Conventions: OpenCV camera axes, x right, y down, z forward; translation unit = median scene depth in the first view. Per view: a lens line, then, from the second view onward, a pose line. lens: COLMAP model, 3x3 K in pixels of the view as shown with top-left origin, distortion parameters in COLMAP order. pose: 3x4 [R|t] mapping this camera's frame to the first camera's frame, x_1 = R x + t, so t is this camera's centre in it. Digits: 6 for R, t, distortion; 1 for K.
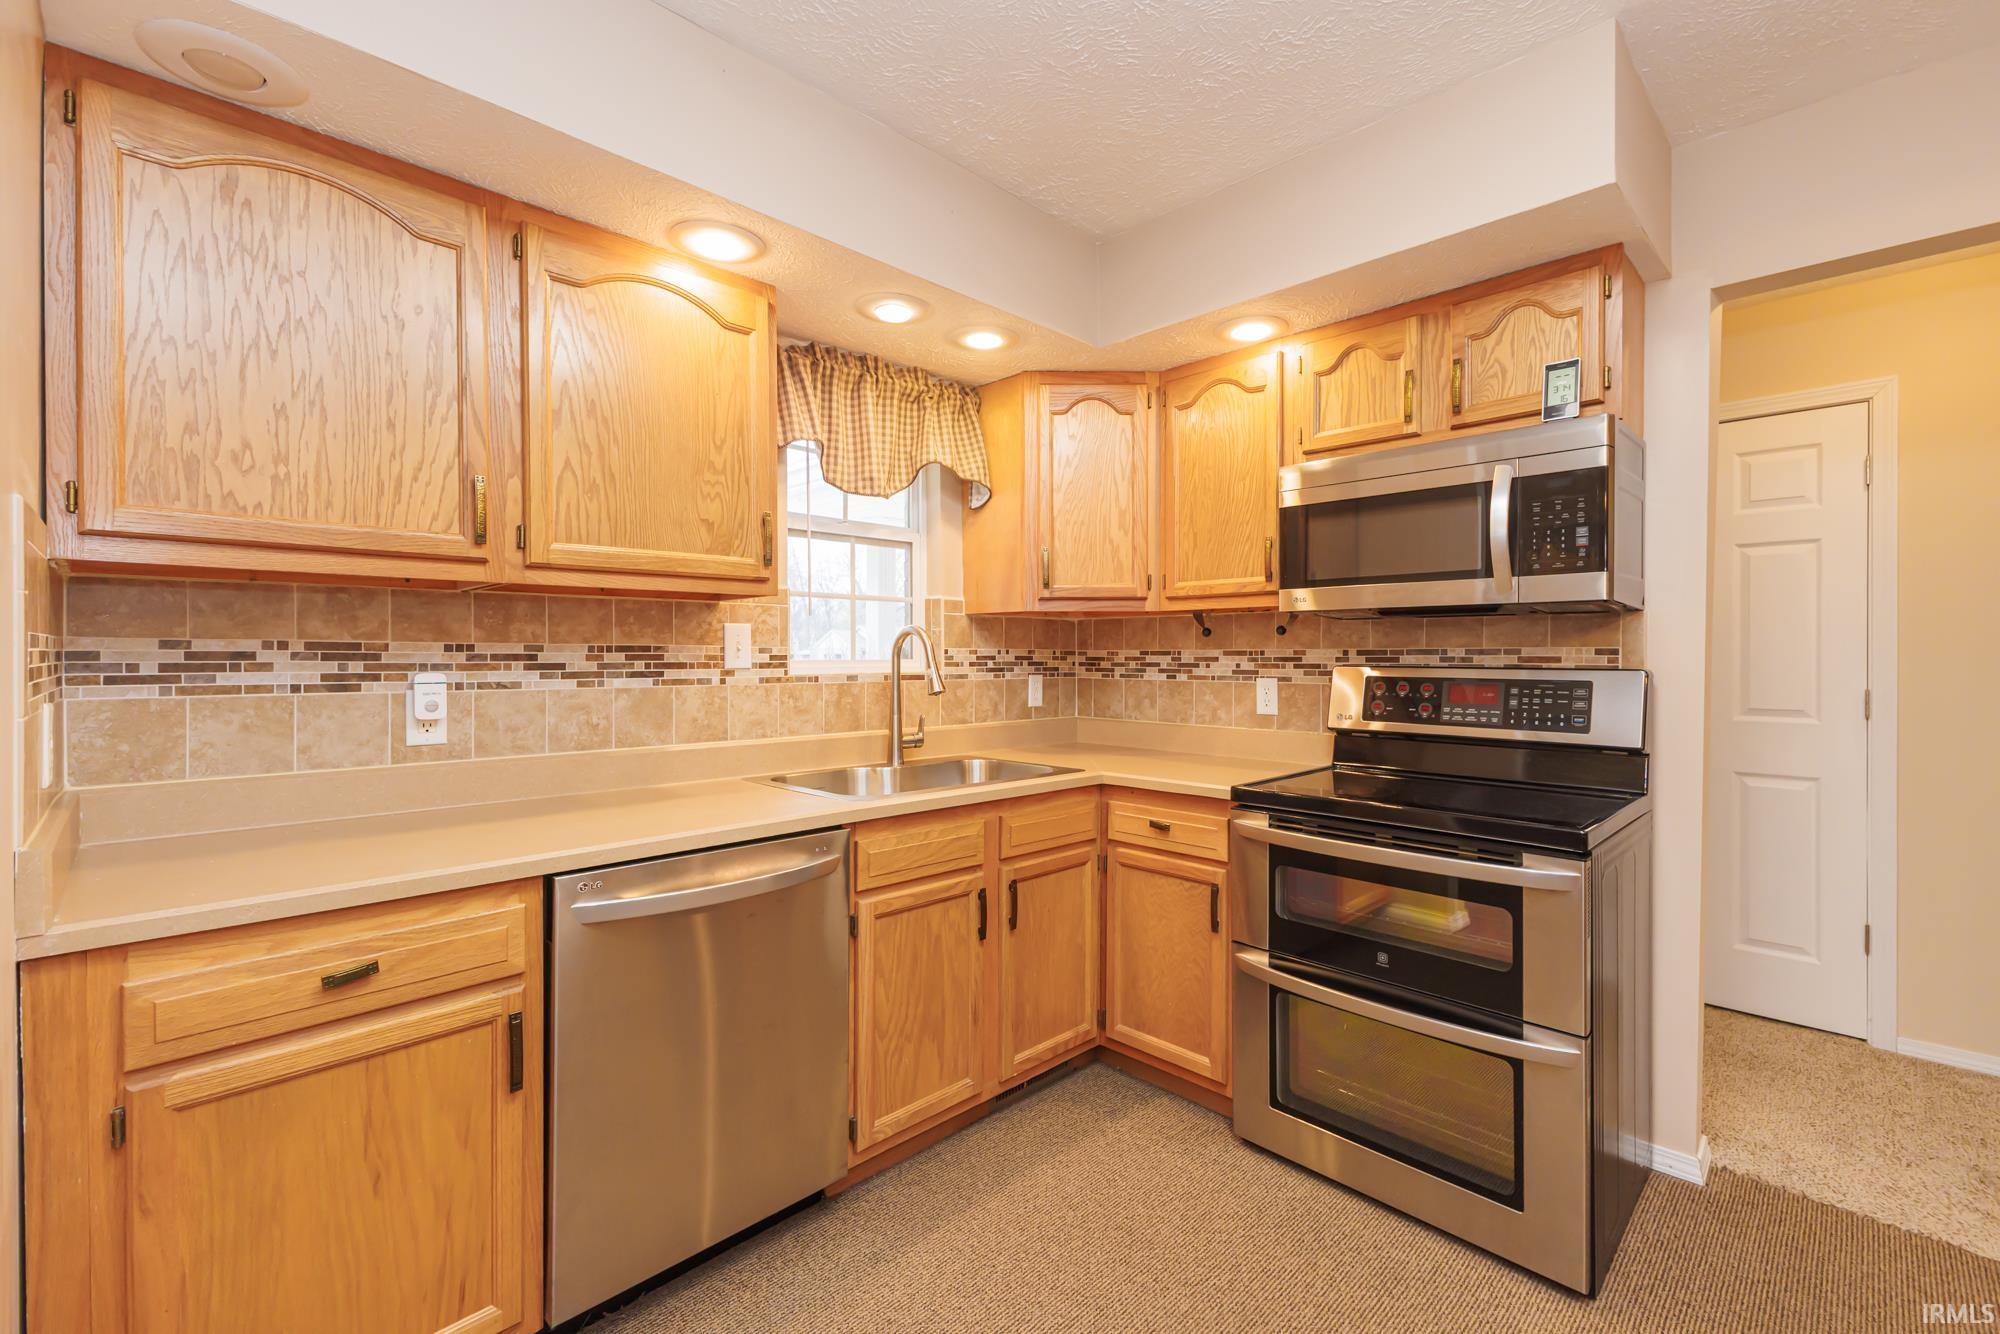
lens RADIAL K [[872.8, 0, 1000.5], [0, 872.8, 658.2], [0, 0, 1]] dist [0.014092, -0.001490]
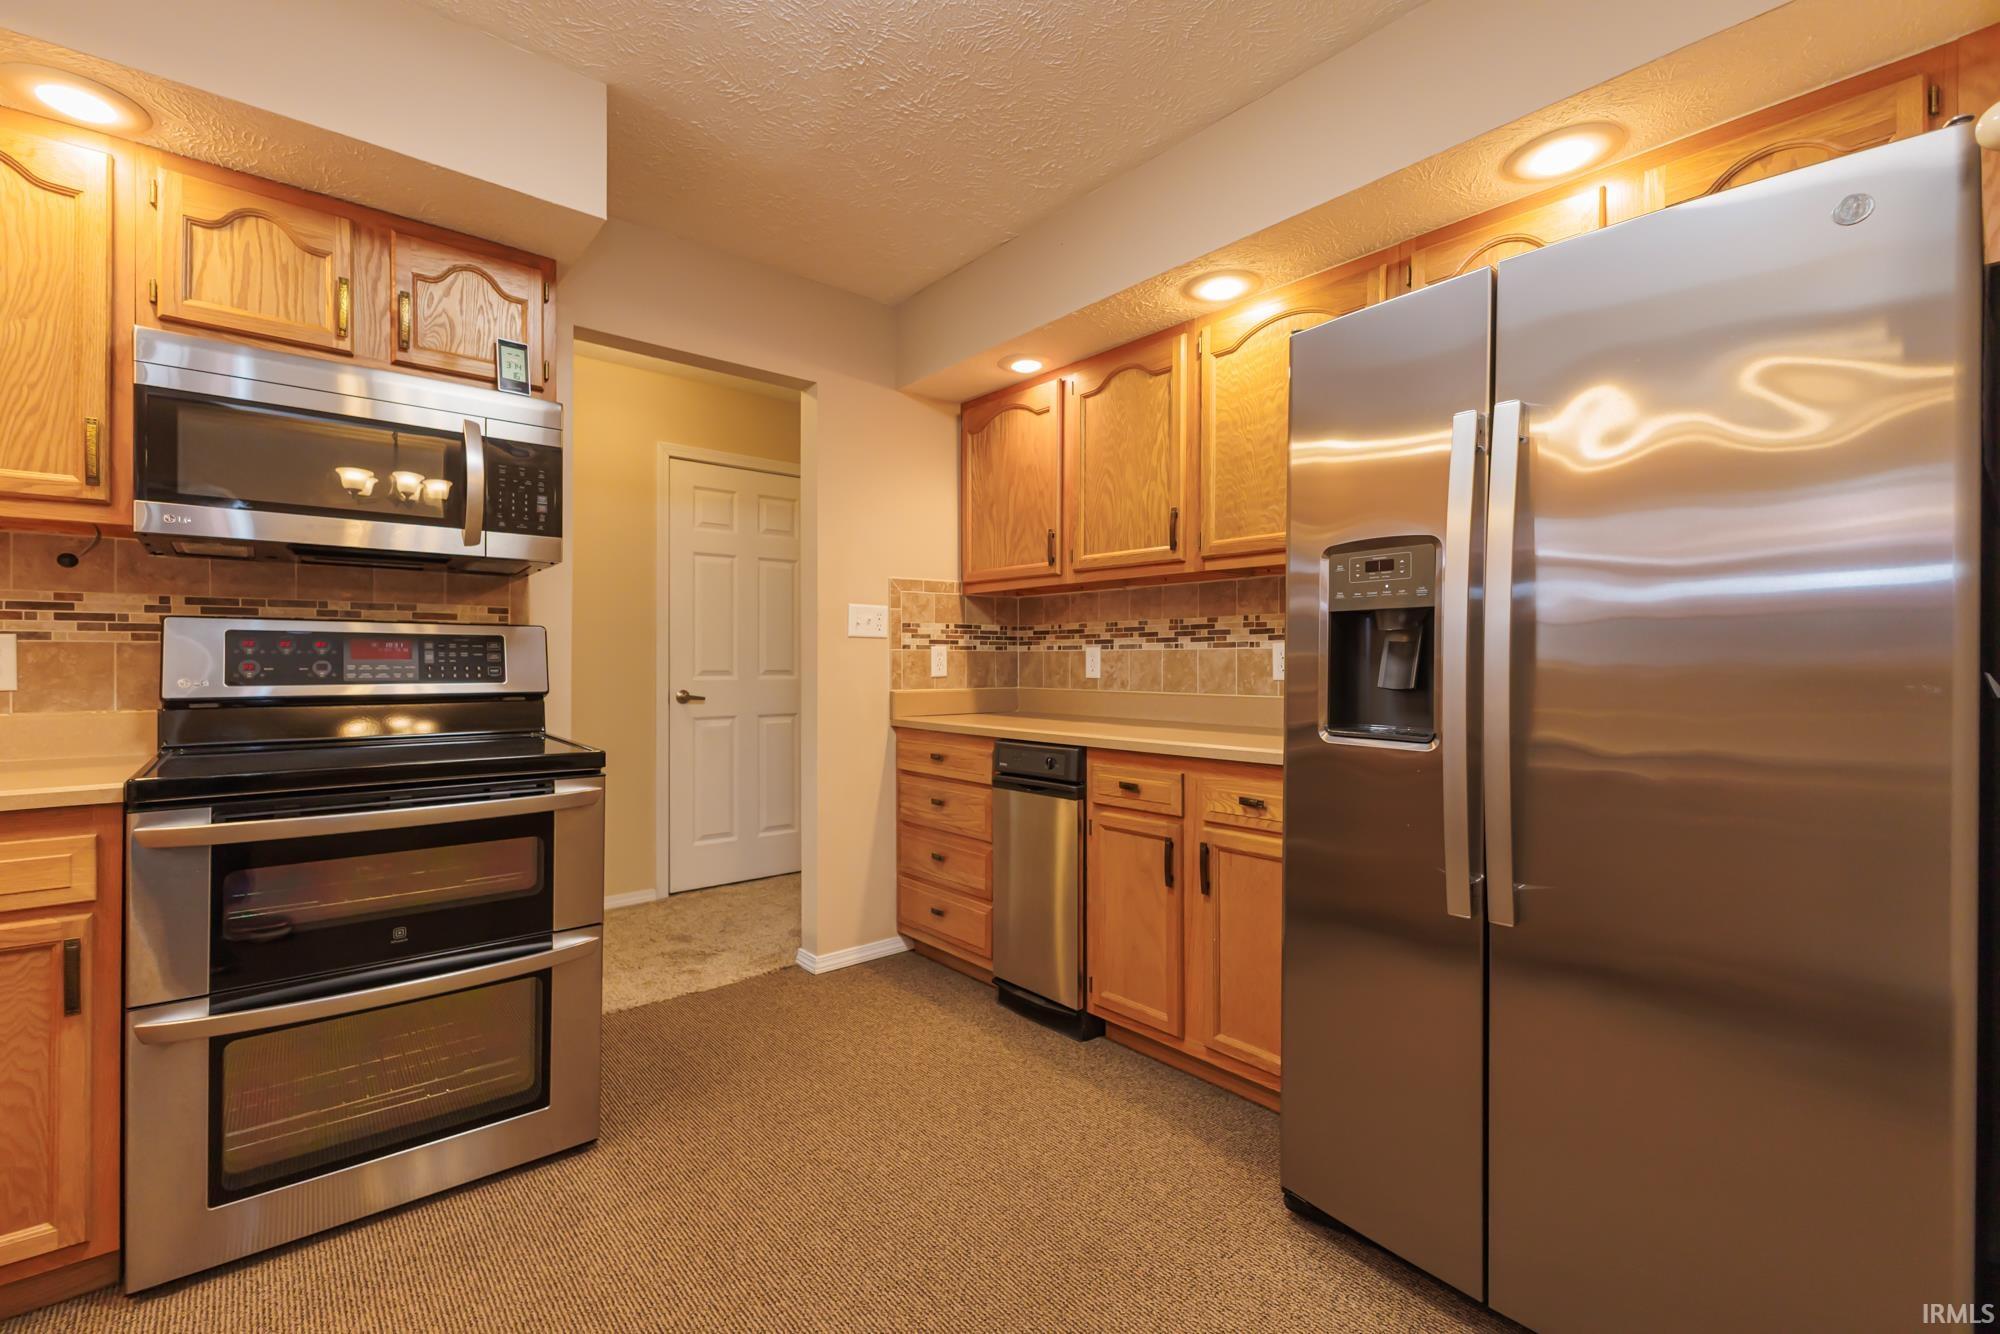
lens RADIAL K [[872.8, 0, 1003.1], [0, 872.8, 658.5], [0, 0, 1]] dist [0.014092, -0.001490]
pose [[0.066043, 0.000968, 0.997816, -0.377264], [0.001736, 0.999998, -0.001085, 0.055668], [-0.997815, 0.001804, 0.066041, 0.286598]]
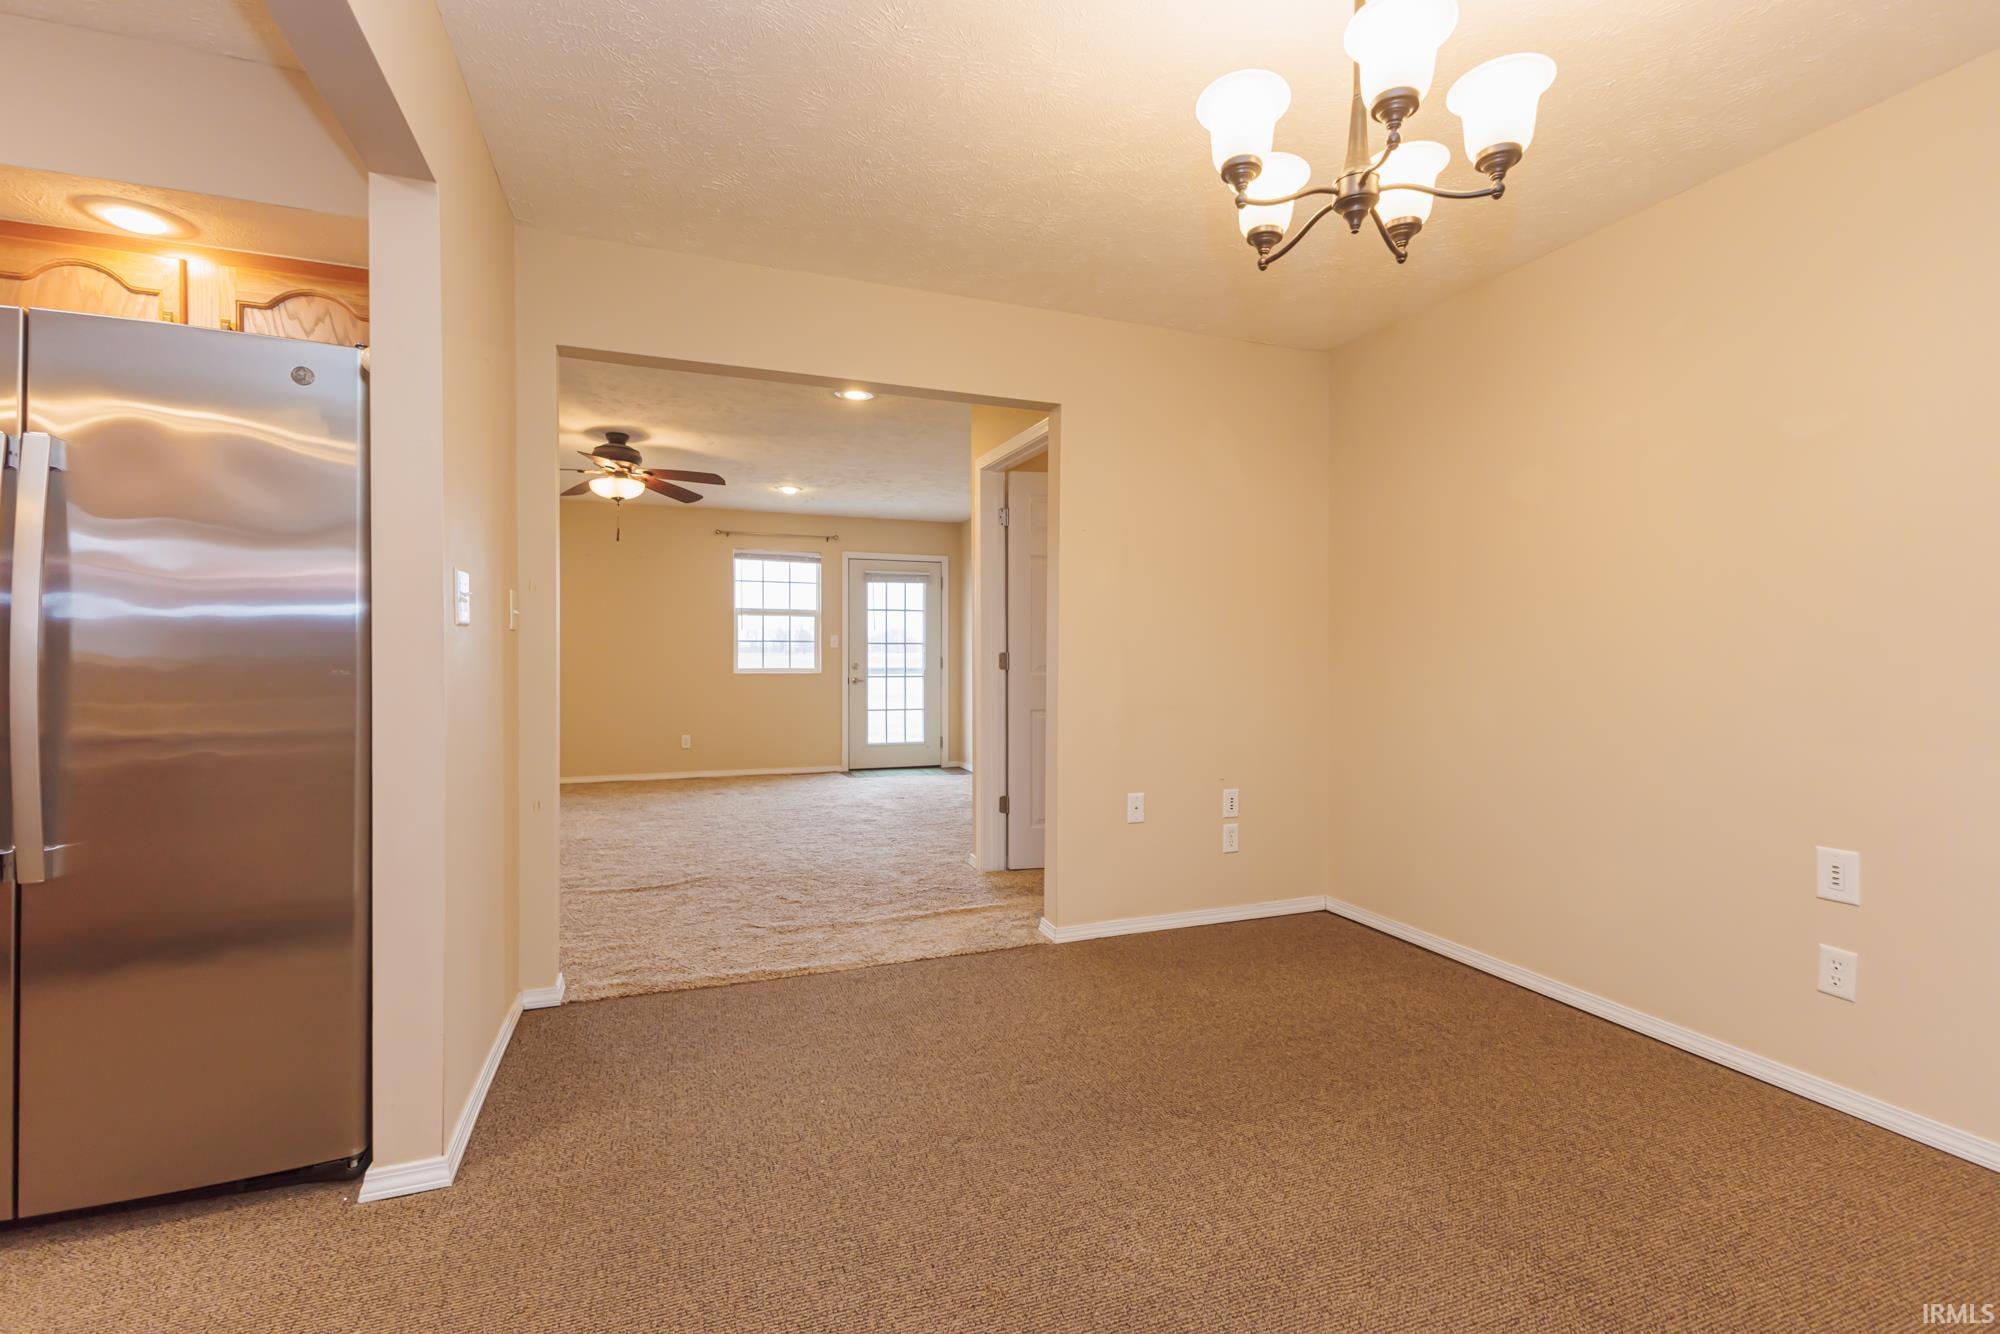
lens RADIAL K [[872.8, 0, 985.7], [0, 872.8, 655.0], [0, 0, 1]] dist [0.014092, -0.001490]
pose [[-0.912235, -0.000901, 0.409667, -0.771188], [0.000939, 0.999990, 0.004289, 0.051787], [-0.409667, 0.004297, -0.912225, 0.318241]]
